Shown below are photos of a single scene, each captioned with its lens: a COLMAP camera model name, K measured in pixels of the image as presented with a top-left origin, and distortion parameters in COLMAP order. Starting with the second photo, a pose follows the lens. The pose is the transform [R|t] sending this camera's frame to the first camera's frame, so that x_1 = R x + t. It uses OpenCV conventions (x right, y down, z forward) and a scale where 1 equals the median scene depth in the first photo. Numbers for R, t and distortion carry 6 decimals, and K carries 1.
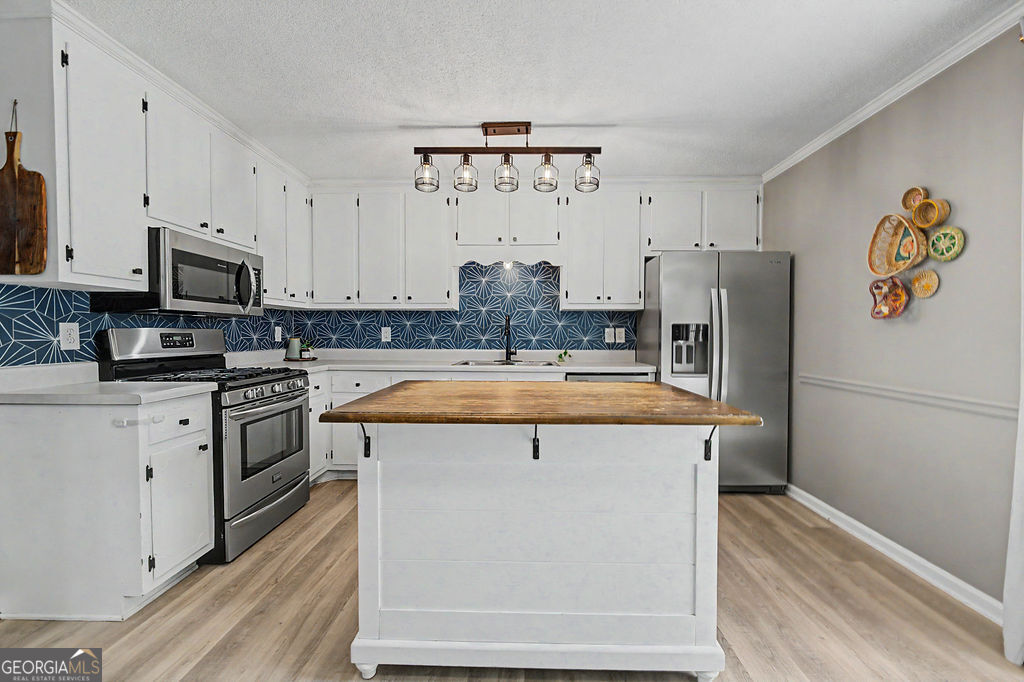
lens RADIAL K [[409.6, 0, 514.7], [0, 409.6, 342.1], [0, 0, 1]] dist [-0.002416, 0.000364]
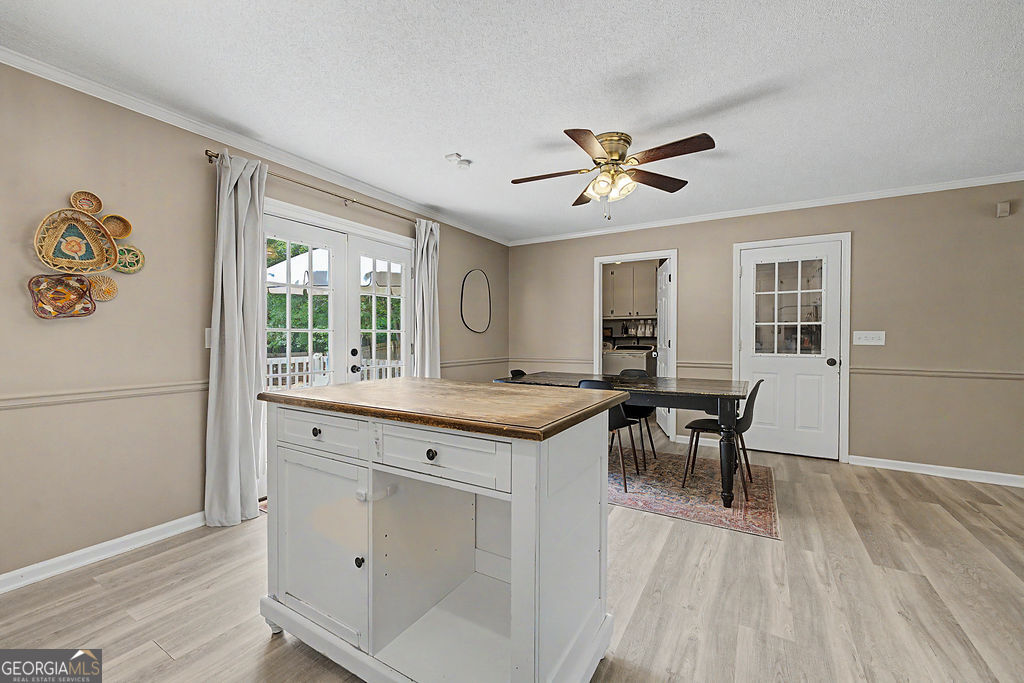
lens RADIAL K [[409.6, 0, 514.7], [0, 409.6, 342.6], [0, 0, 1]] dist [-0.002416, 0.000364]
pose [[-0.872801, -0.010612, 0.487961, -0.278030], [0.006893, 0.999396, 0.034063, -0.016319], [-0.488028, 0.033093, -0.872200, 0.825297]]
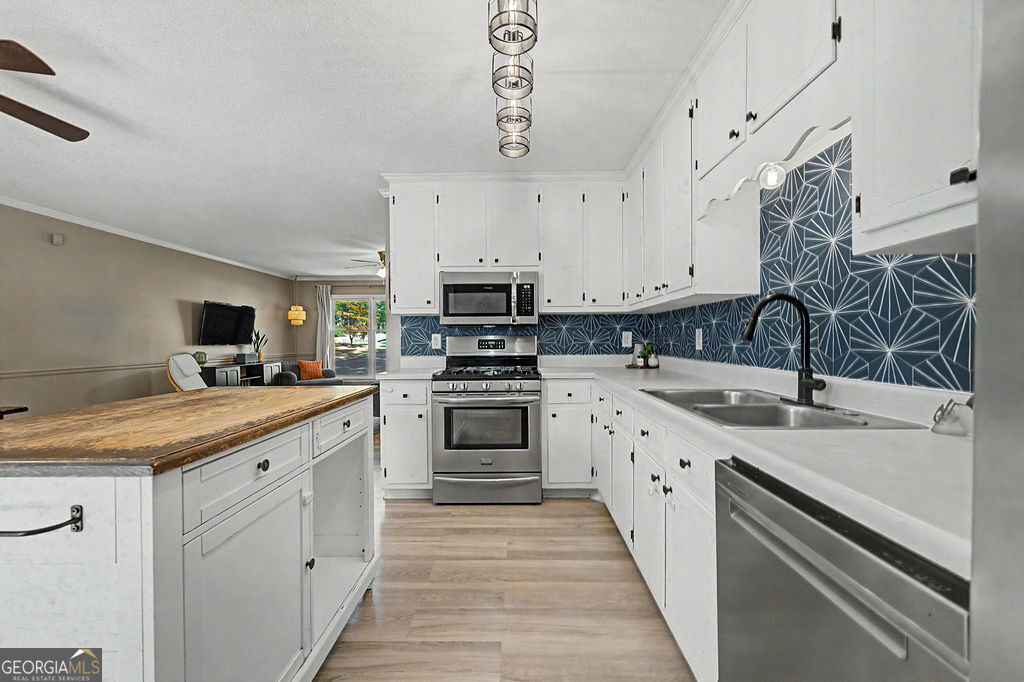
lens RADIAL K [[409.6, 0, 514.7], [0, 409.6, 342.1], [0, 0, 1]] dist [-0.002416, 0.000364]
pose [[0.018412, 0.005685, -0.999814, 0.426996], [-0.013338, 0.999896, 0.005439, -0.014811], [0.999742, 0.013235, 0.018486, 0.755101]]
